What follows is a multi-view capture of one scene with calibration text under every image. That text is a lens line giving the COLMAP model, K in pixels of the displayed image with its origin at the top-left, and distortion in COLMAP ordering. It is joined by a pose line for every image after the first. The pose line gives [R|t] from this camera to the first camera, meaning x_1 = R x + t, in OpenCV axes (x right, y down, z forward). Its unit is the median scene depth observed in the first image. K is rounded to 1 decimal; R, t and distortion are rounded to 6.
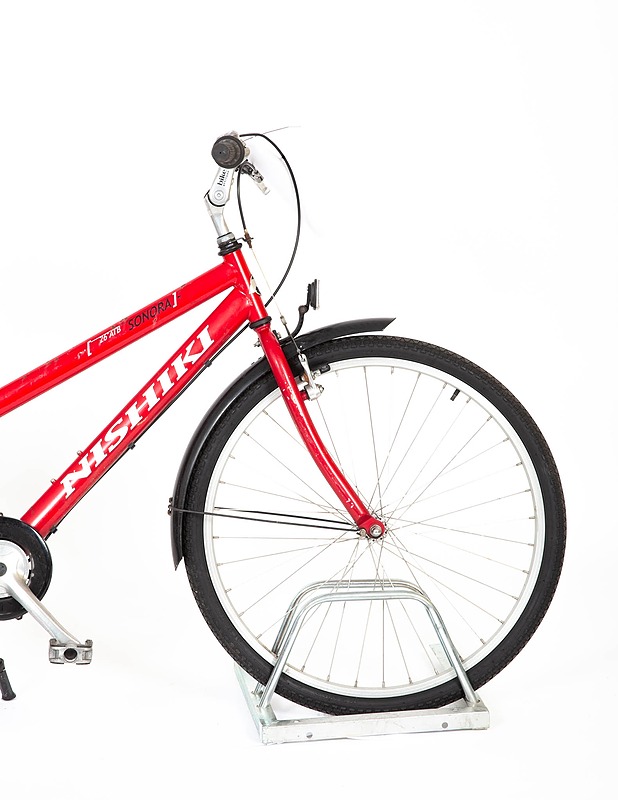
lens RADIAL K [[2573.4, 0, 316.1], [0, 2573.4, 399.3], [0, 0, 1]] dist [0.183606, 0.000000]
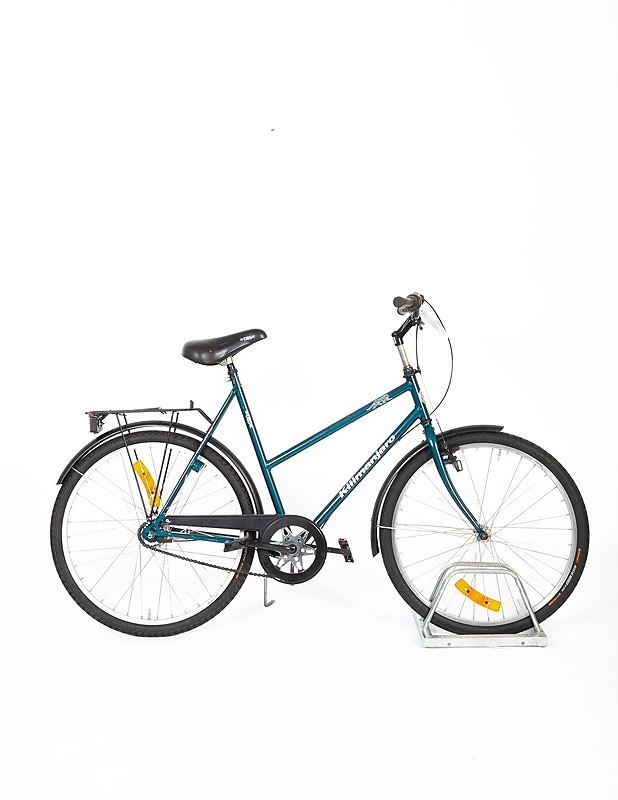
lens RADIAL K [[1323.5, 0, 308.0], [0, 1323.5, 402.1], [0, 0, 1]] dist [-0.062060, 0.000000]
pose [[0.993557, 0.019230, -0.111690, -0.002090], [-0.024347, 0.998707, -0.044635, 0.000606], [0.110687, 0.047067, 0.992740, 0.114037]]
